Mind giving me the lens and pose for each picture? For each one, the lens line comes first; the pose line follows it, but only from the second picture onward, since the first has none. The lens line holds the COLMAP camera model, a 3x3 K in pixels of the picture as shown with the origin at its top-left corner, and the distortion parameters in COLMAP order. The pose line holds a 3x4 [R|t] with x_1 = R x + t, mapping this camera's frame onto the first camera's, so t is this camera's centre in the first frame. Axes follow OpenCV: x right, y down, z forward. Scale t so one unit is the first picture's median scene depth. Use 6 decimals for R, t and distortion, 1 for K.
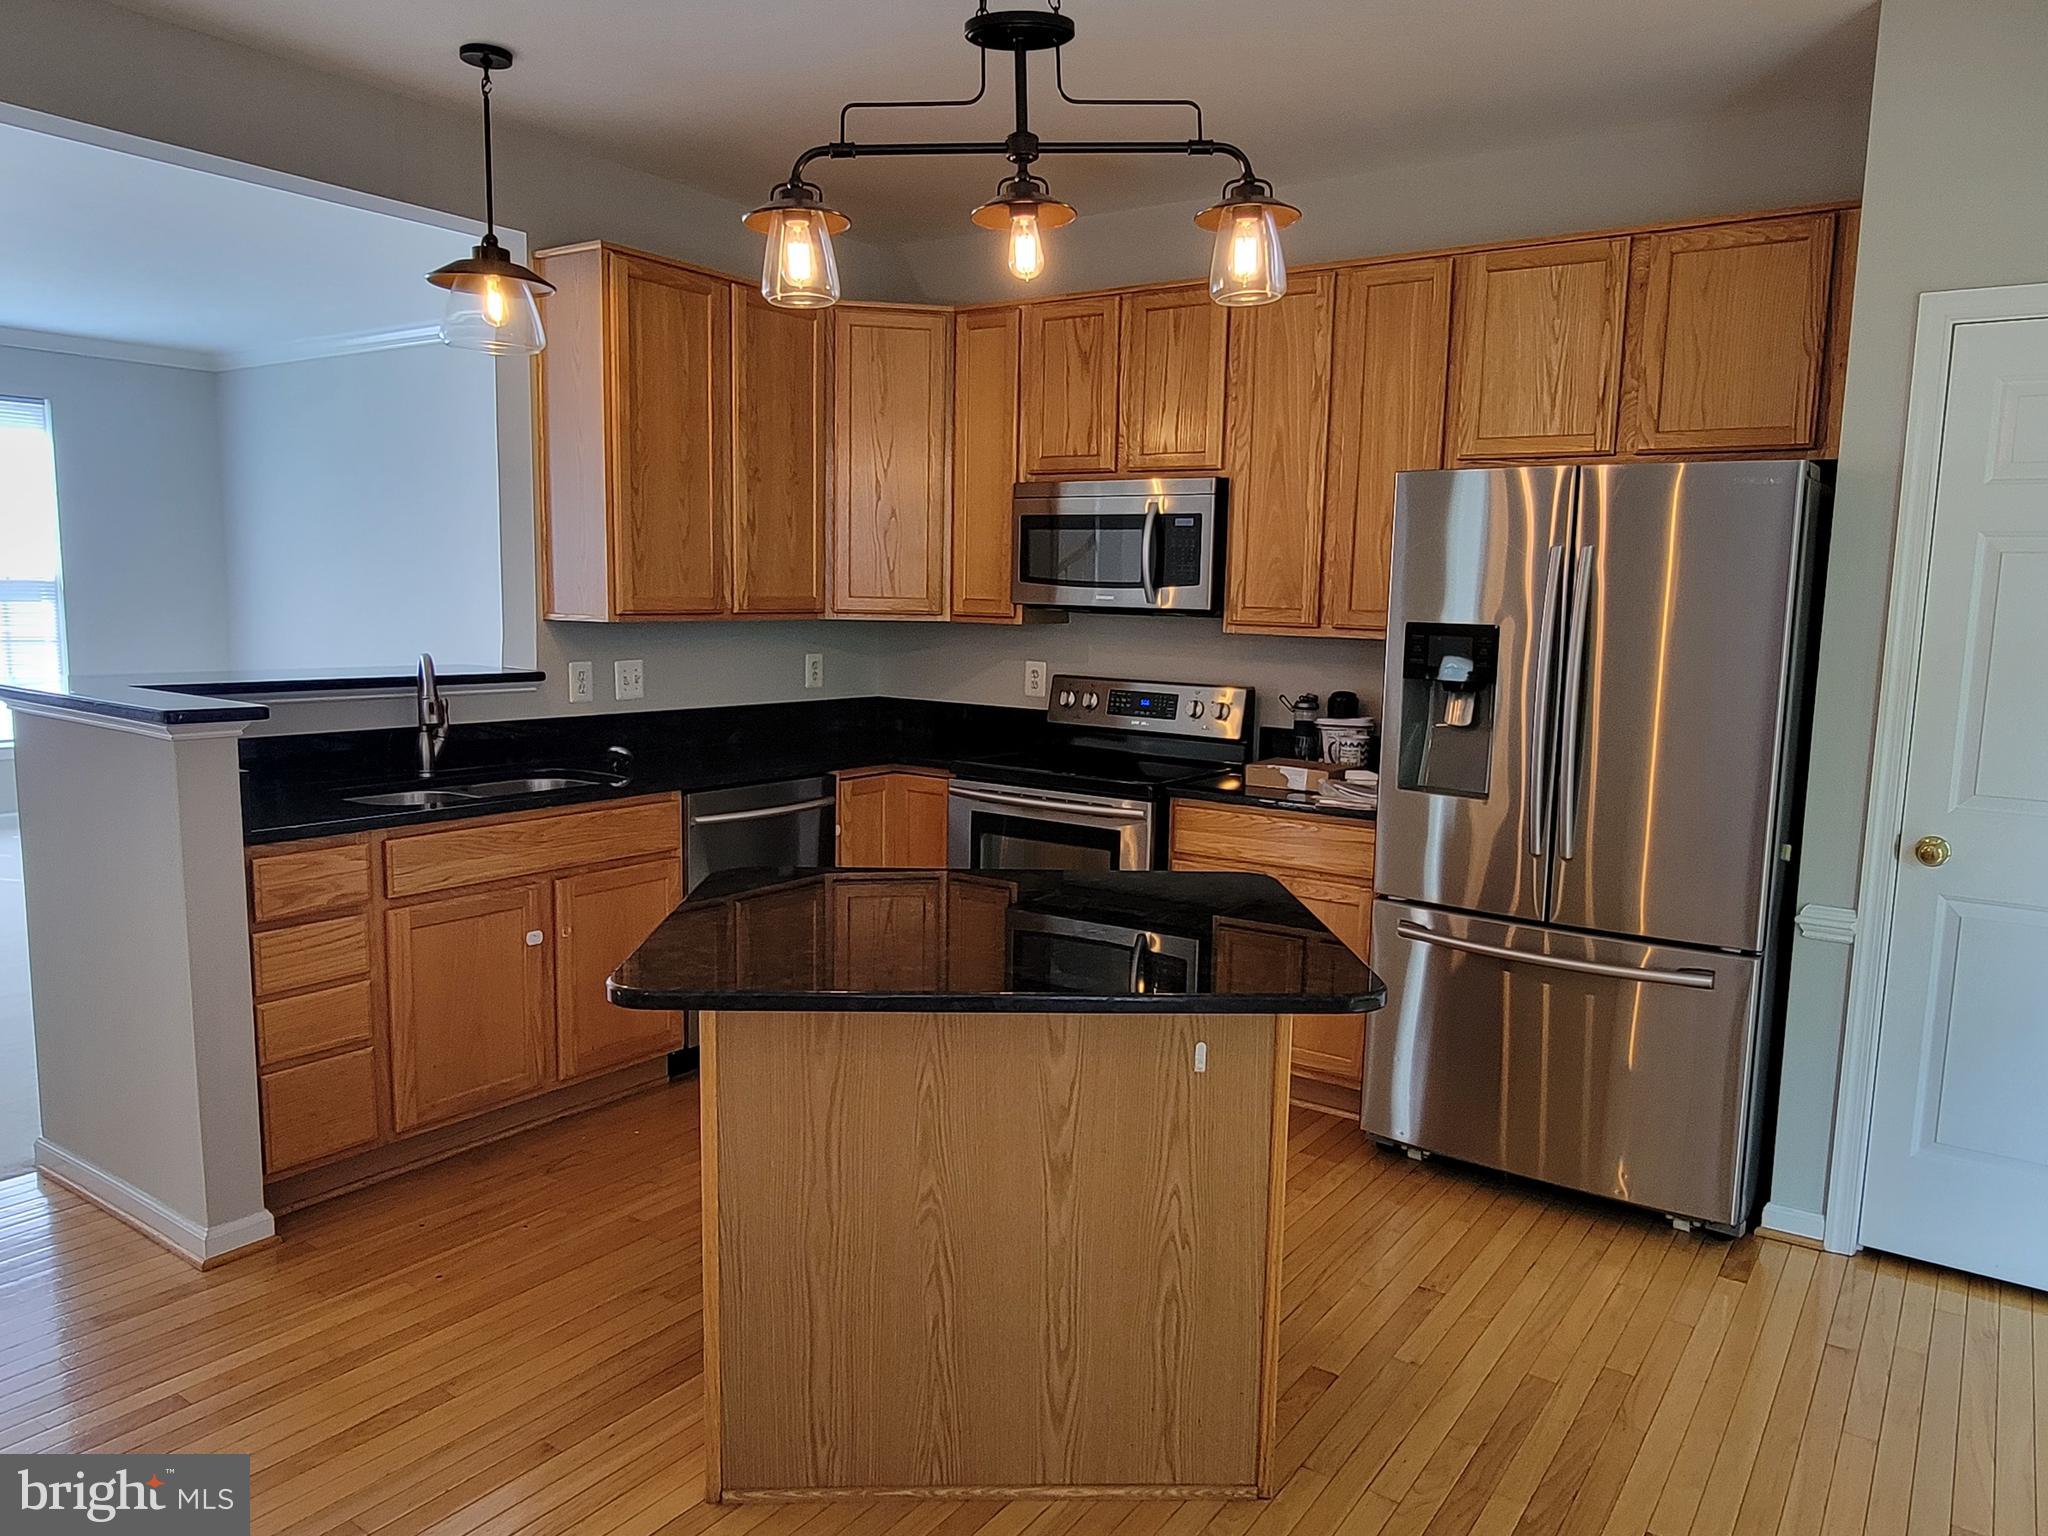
lens RADIAL K [[1399.7, 0, 1024.0], [0, 1399.7, 768.0], [0, 0, 1]] dist [0.005043, 0.001587]
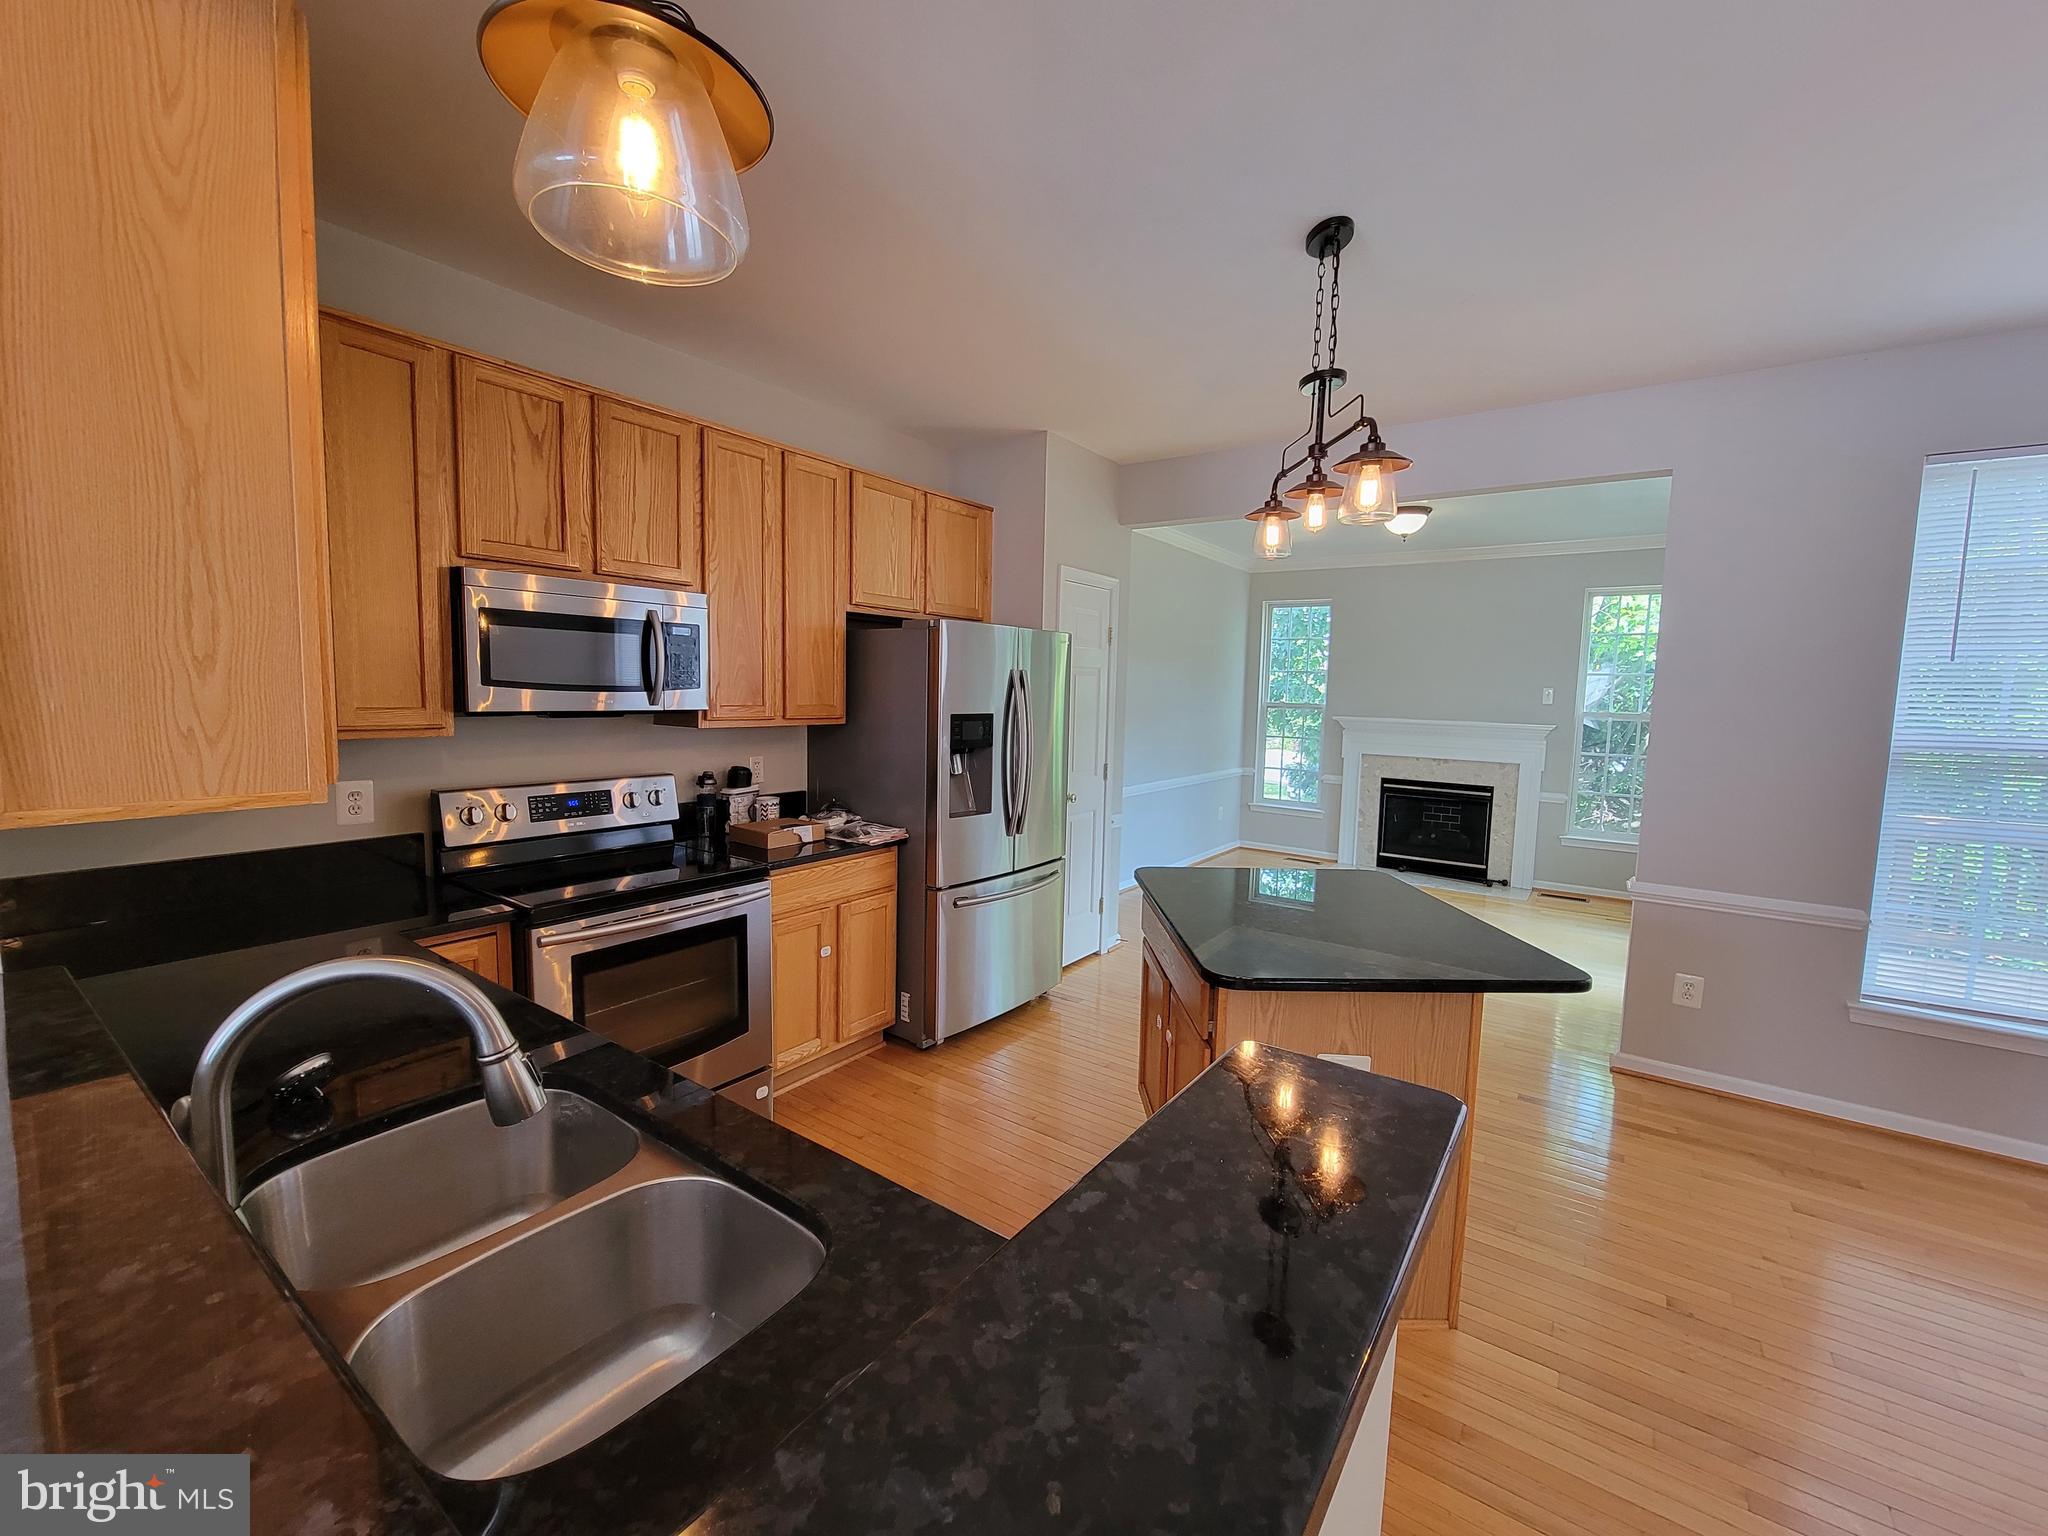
lens RADIAL K [[841.2, 0, 1020.6], [0, 841.2, 746.9], [0, 0, 1]] dist [-0.000018, -0.000041]
pose [[0.017155, -0.097412, 0.995096, -0.526357], [0.101065, 0.990314, 0.095201, -0.117401], [-0.994732, 0.098936, 0.026834, 0.700833]]
